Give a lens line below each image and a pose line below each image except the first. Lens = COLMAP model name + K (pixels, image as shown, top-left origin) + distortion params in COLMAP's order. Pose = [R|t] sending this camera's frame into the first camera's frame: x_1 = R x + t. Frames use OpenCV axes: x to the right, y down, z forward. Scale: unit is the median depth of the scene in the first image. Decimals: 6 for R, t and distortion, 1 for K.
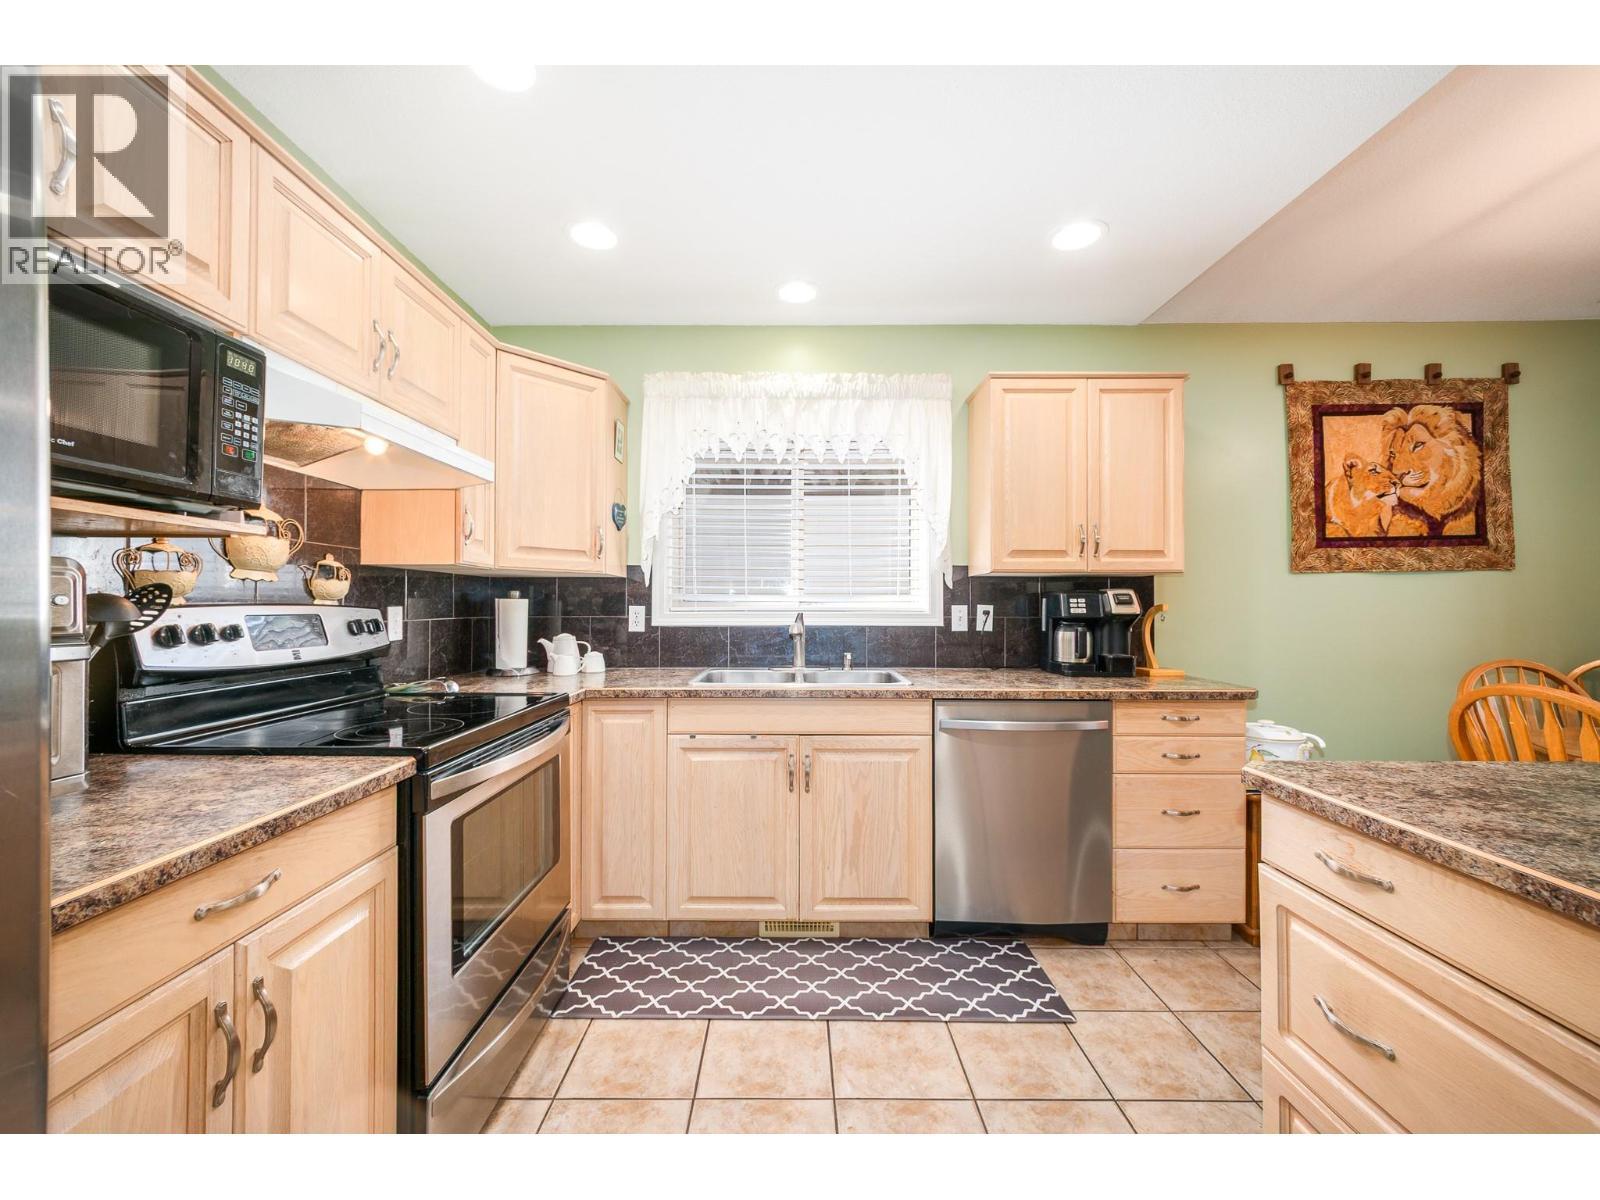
lens RADIAL K [[632.5, 0, 793.2], [0, 632.5, 606.4], [0, 0, 1]] dist [-0.001897, -0.000530]
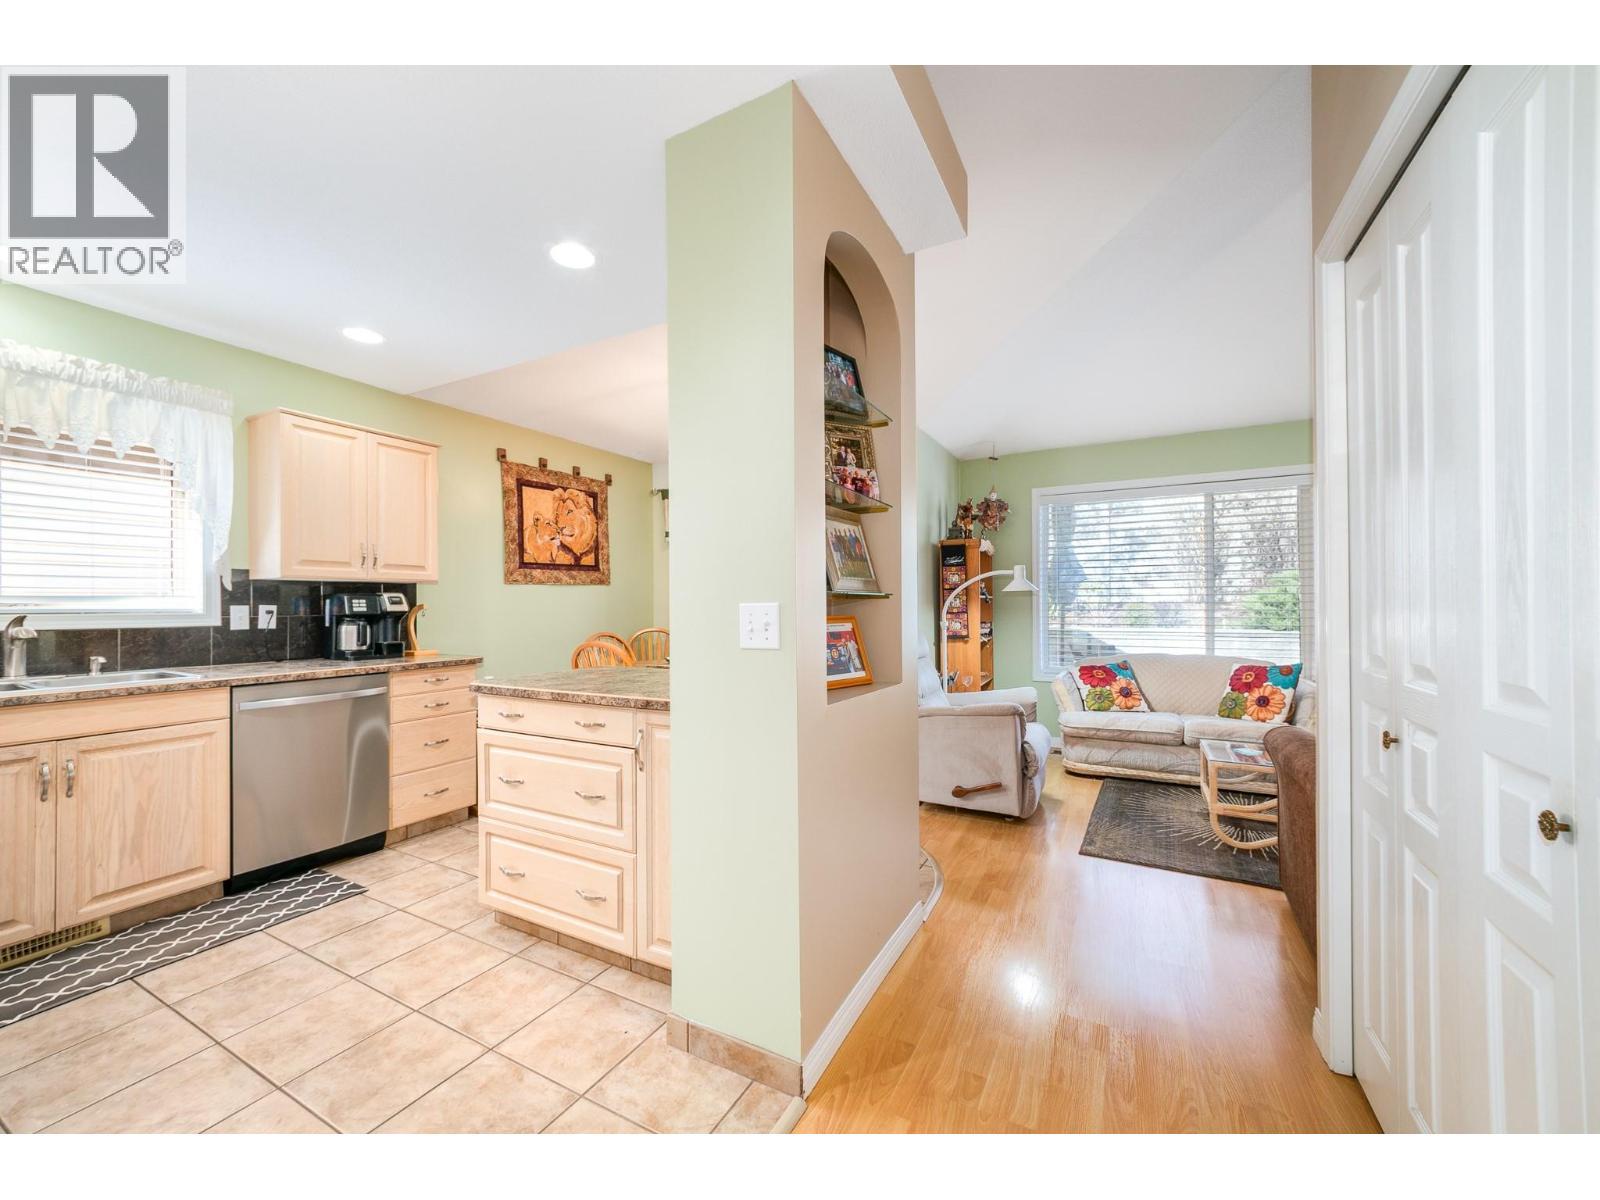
lens RADIAL K [[632.5, 0, 786.8], [0, 632.5, 592.8], [0, 0, 1]] dist [-0.001897, -0.000530]
pose [[0.483338, 0.012870, 0.875339, -0.257328], [0.005852, 0.999822, -0.017932, 0.001179], [-0.875414, 0.013790, 0.483176, -0.388723]]
